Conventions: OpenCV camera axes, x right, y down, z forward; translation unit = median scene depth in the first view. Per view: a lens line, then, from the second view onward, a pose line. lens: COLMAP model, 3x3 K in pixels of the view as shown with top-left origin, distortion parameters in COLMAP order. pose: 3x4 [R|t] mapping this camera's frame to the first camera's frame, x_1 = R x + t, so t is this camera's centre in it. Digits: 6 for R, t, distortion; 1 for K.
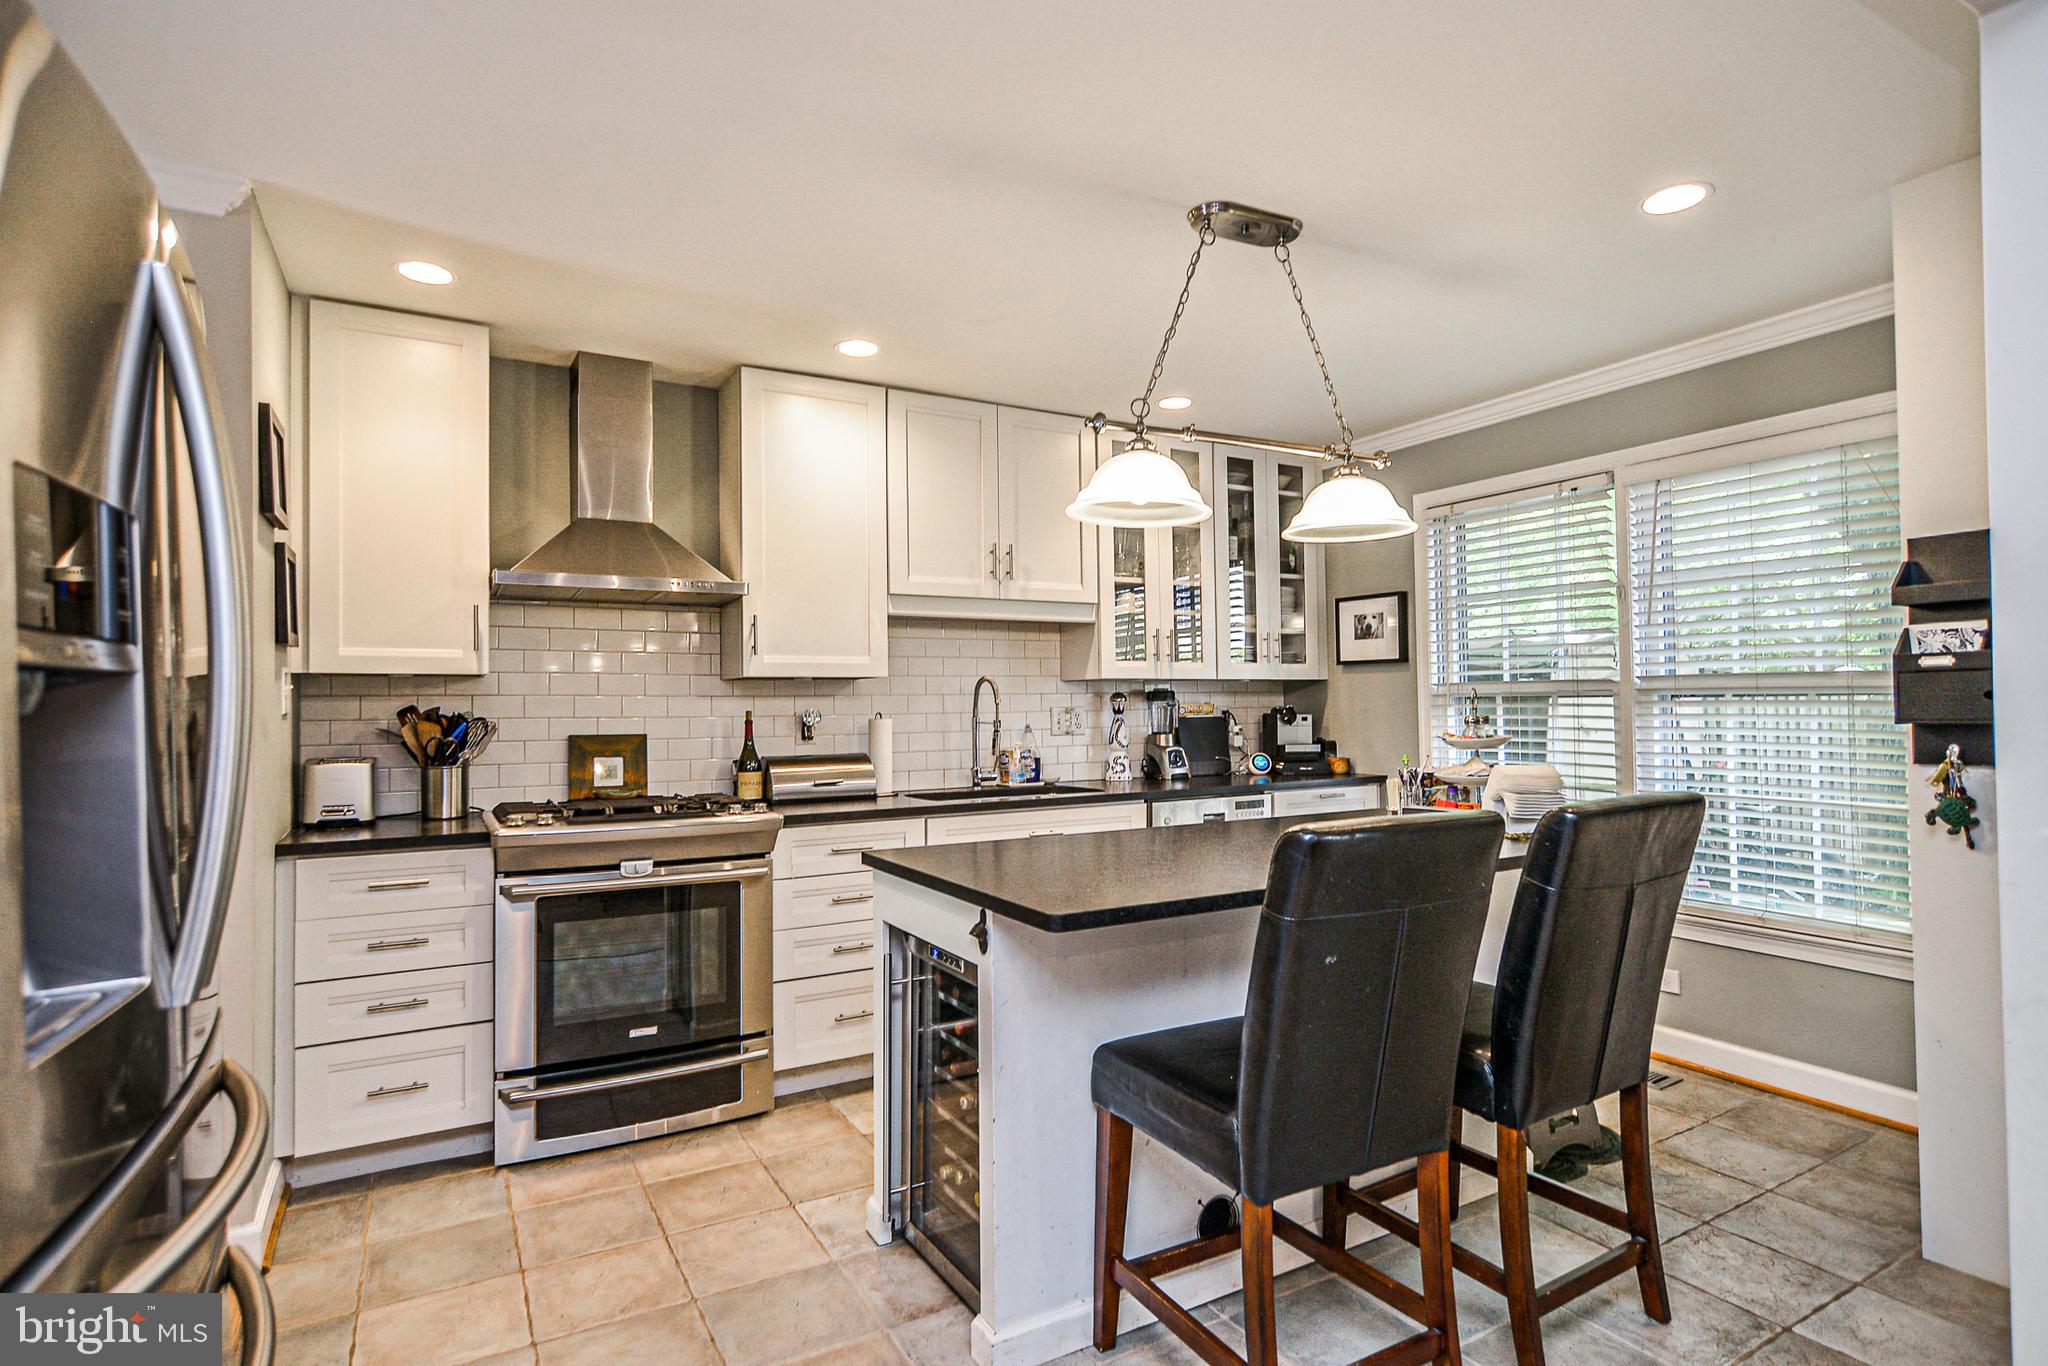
lens RADIAL K [[1031.7, 0, 1011.4], [0, 1031.7, 679.0], [0, 0, 1]] dist [-0.008665, 0.009171]
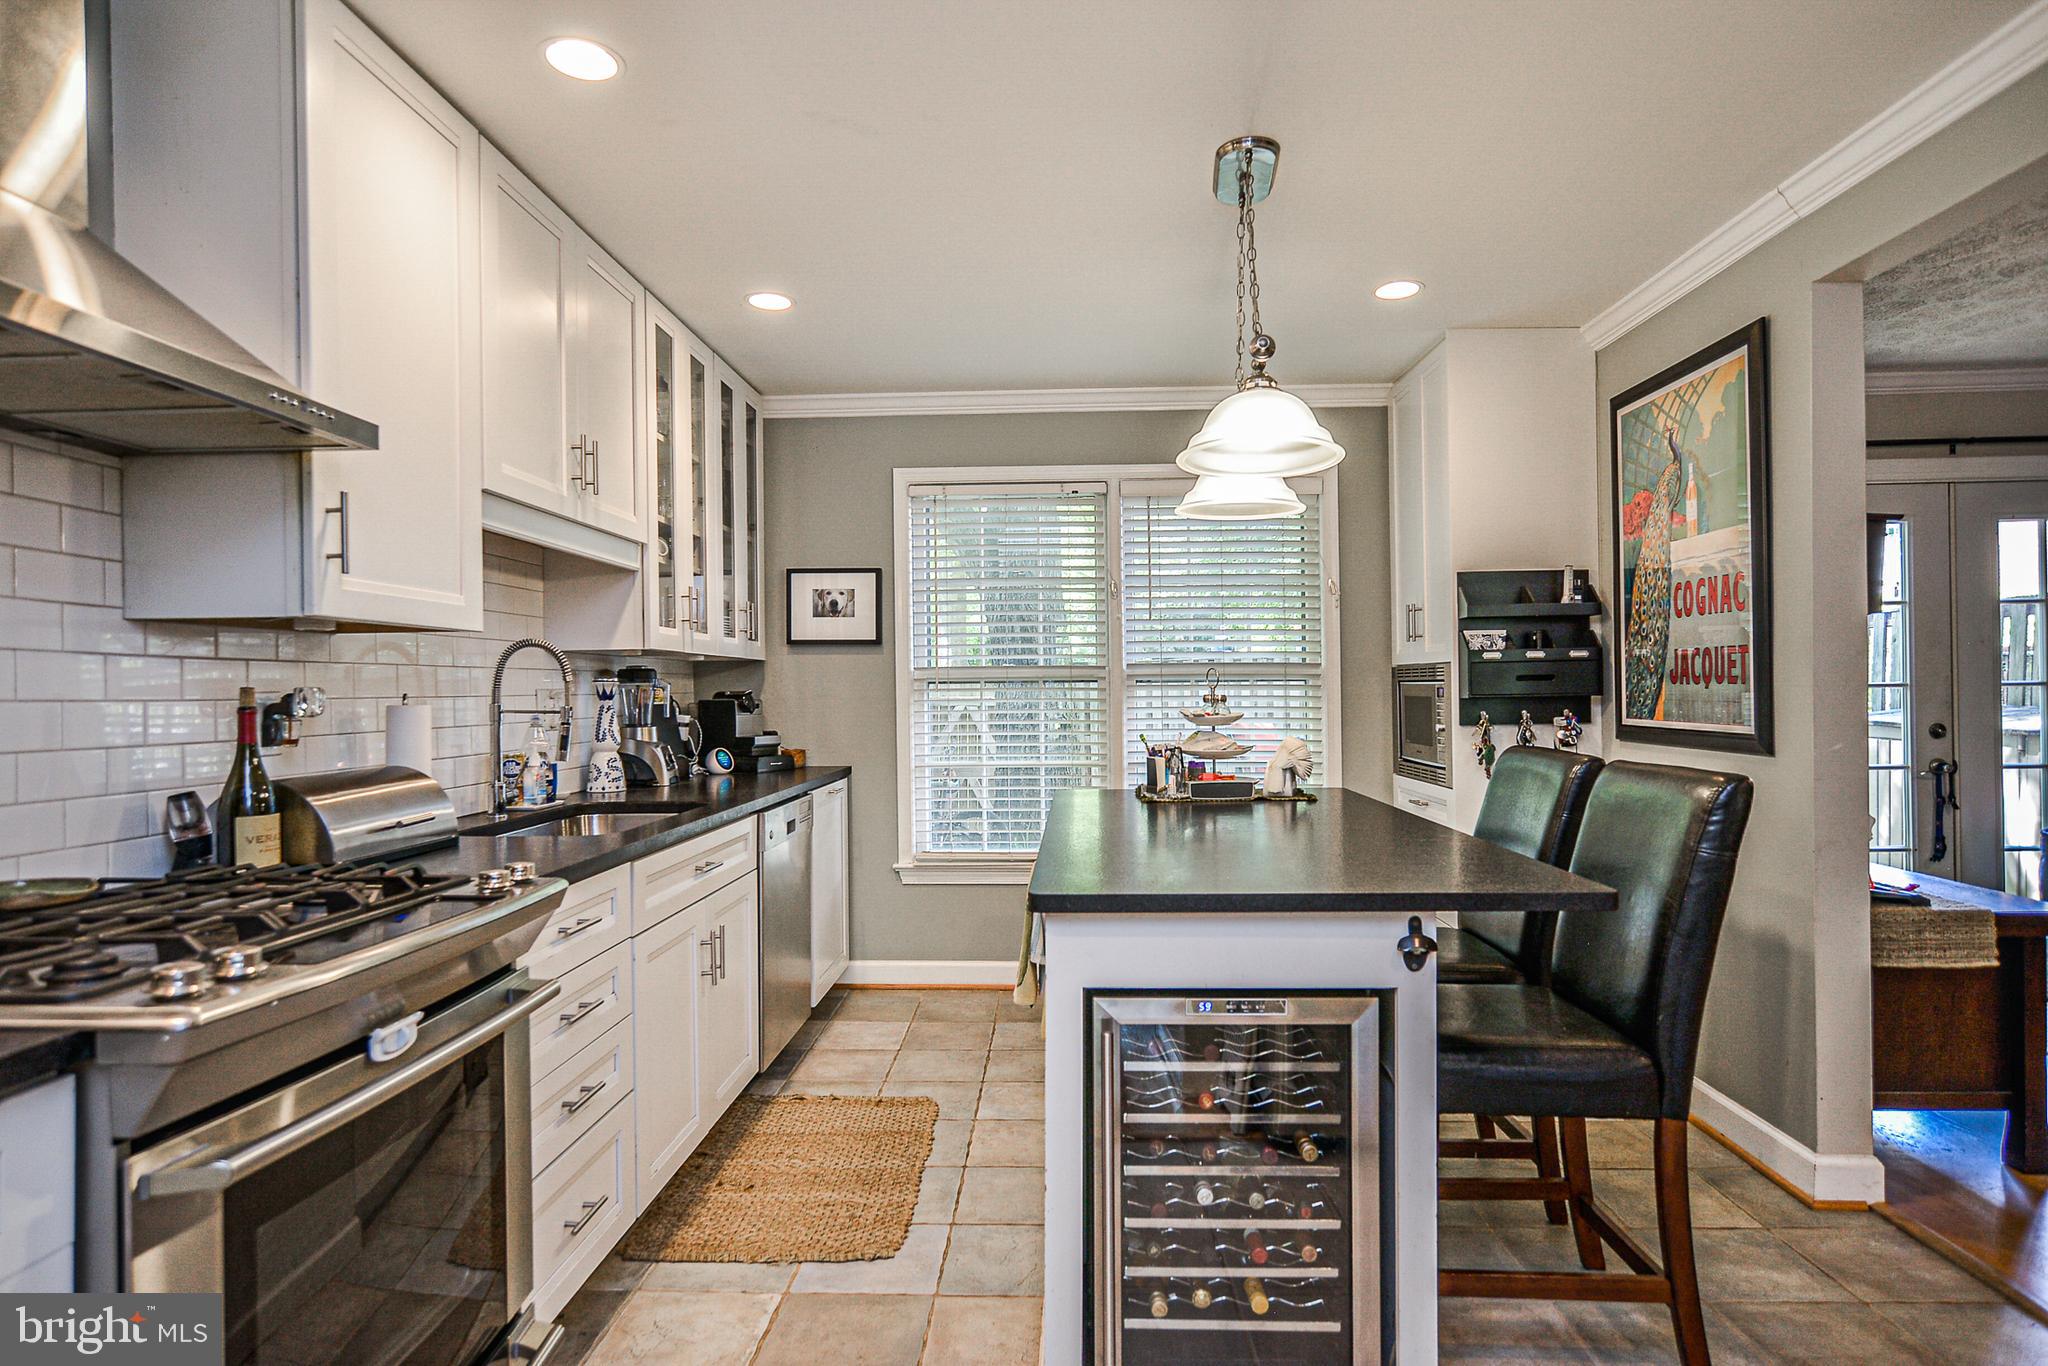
lens RADIAL K [[1130.2, 0, 1024.1], [0, 1130.2, 675.7], [0, 0, 1]] dist [-0.023868, 0.006647]
pose [[0.517973, 0.017720, 0.855213, -0.422357], [-0.017855, 0.999792, -0.009901, 0.019930], [-0.855210, -0.010142, 0.518182, 0.352593]]
